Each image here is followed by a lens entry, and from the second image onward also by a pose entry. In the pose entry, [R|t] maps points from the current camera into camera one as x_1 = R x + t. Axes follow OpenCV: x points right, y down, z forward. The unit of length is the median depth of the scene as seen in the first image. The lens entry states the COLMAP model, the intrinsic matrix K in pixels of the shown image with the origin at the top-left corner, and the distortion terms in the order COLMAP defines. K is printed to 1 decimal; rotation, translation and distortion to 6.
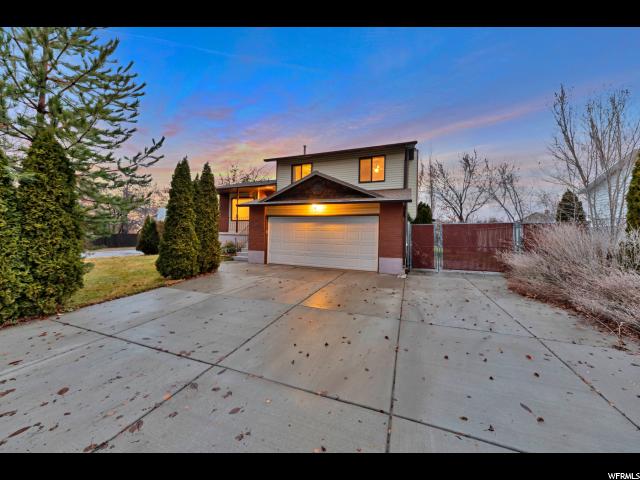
lens RADIAL K [[229.3, 0, 320.0], [0, 229.3, 240.0], [0, 0, 1]] dist [-0.001297, -0.000045]
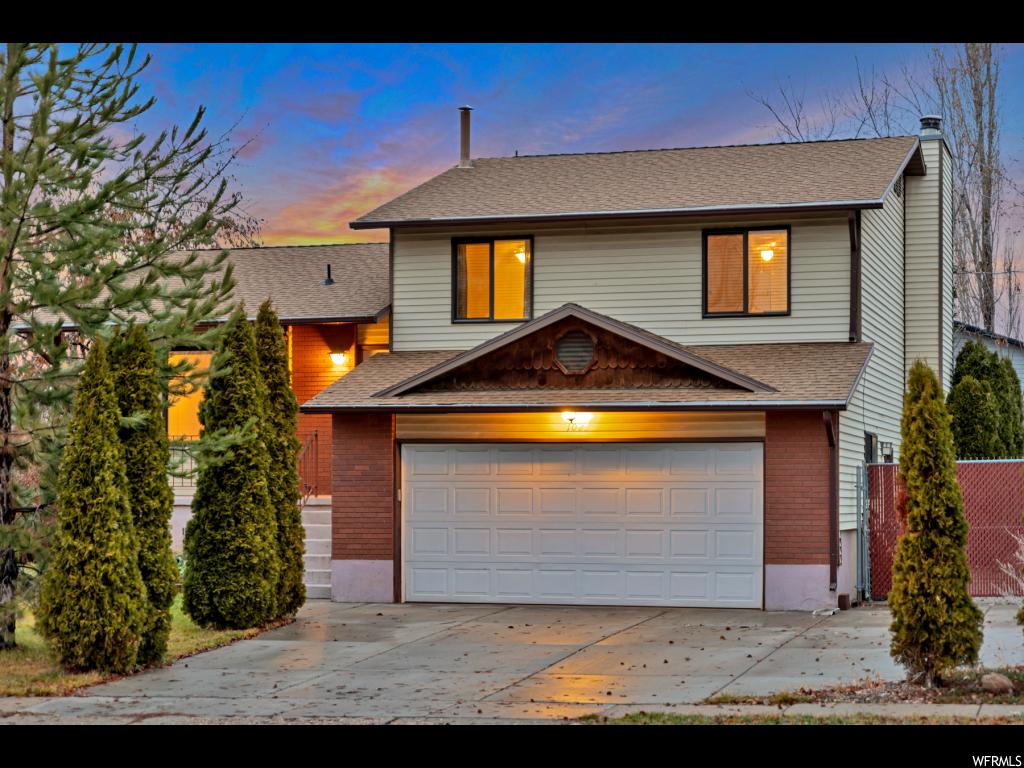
lens RADIAL K [[2083.5, 0, 512.0], [0, 2083.5, 384.0], [0, 0, 1]] dist [-0.003860, 0.019465]
pose [[0.997457, -0.016033, 0.069449, -0.274604], [0.020344, 0.997880, -0.061820, -0.008976], [-0.068310, 0.063075, 0.995668, -1.717506]]
